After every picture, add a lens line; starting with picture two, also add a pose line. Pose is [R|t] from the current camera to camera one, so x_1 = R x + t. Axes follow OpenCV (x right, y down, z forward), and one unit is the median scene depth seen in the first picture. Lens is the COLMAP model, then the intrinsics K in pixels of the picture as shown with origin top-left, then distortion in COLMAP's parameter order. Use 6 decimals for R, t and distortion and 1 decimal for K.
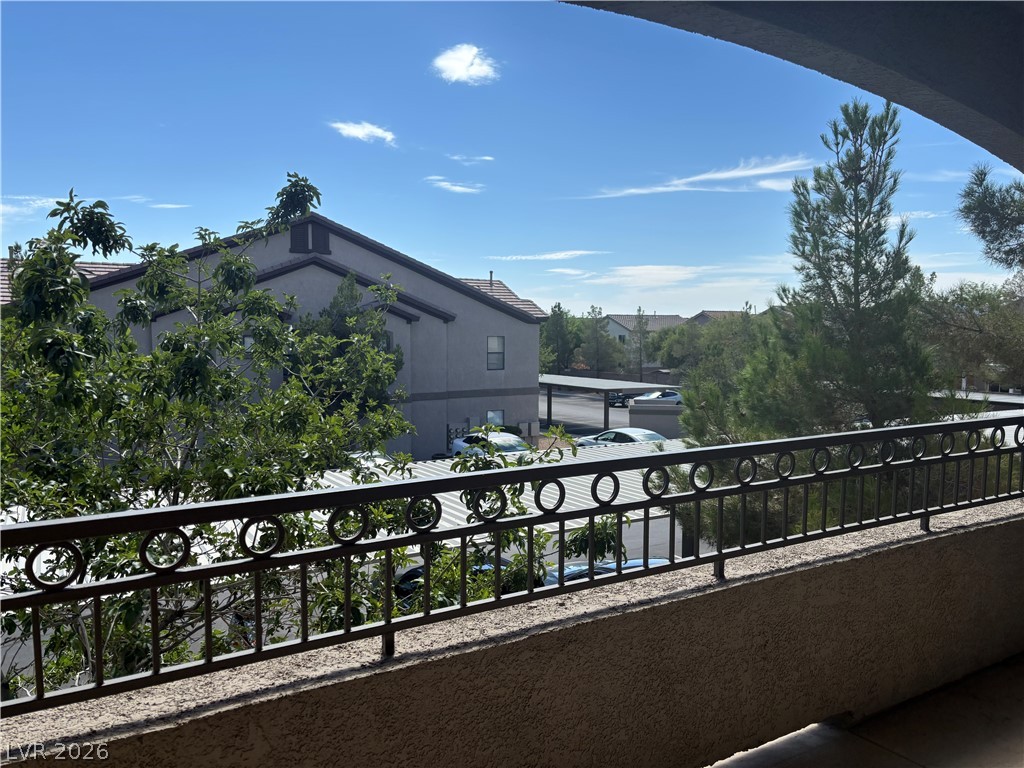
lens RADIAL K [[769.2, 0, 511.2], [0, 769.2, 380.0], [0, 0, 1]] dist [0.005908, 0.009728]
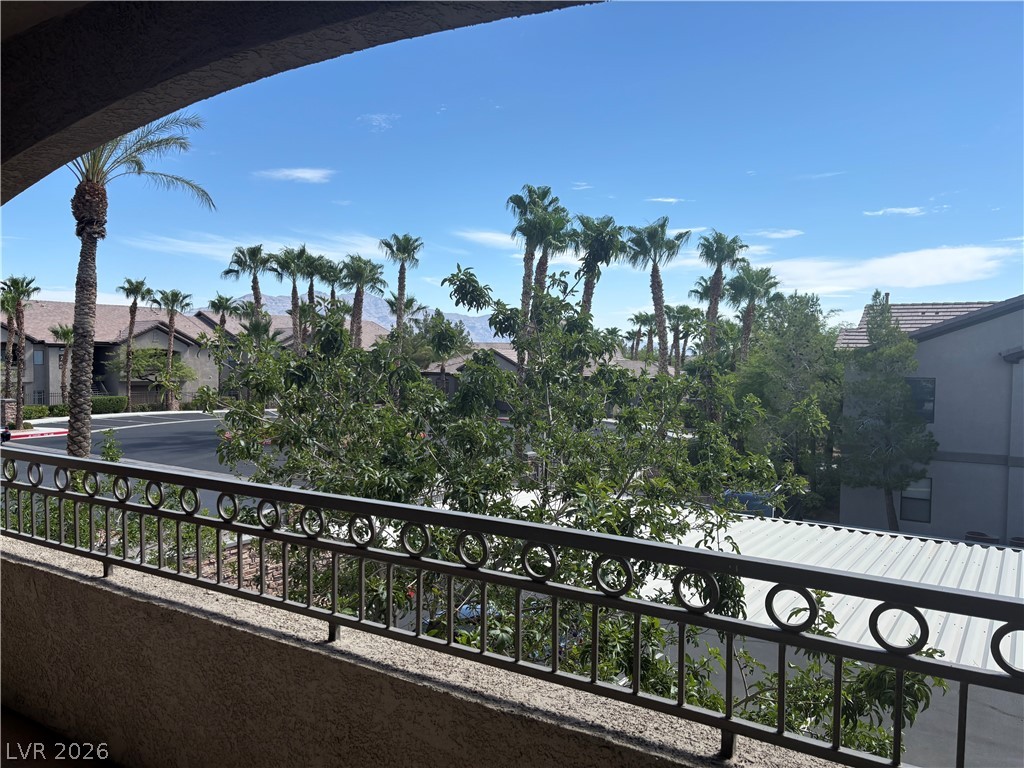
lens RADIAL K [[775.7, 0, 505.6], [0, 775.7, 387.7], [0, 0, 1]] dist [0.045555, -0.055555]
pose [[0.435513, 0.017508, -0.900012, 1.232308], [-0.092762, 0.995361, -0.025525, -0.039232], [0.895390, 0.094603, 0.435117, 0.786484]]
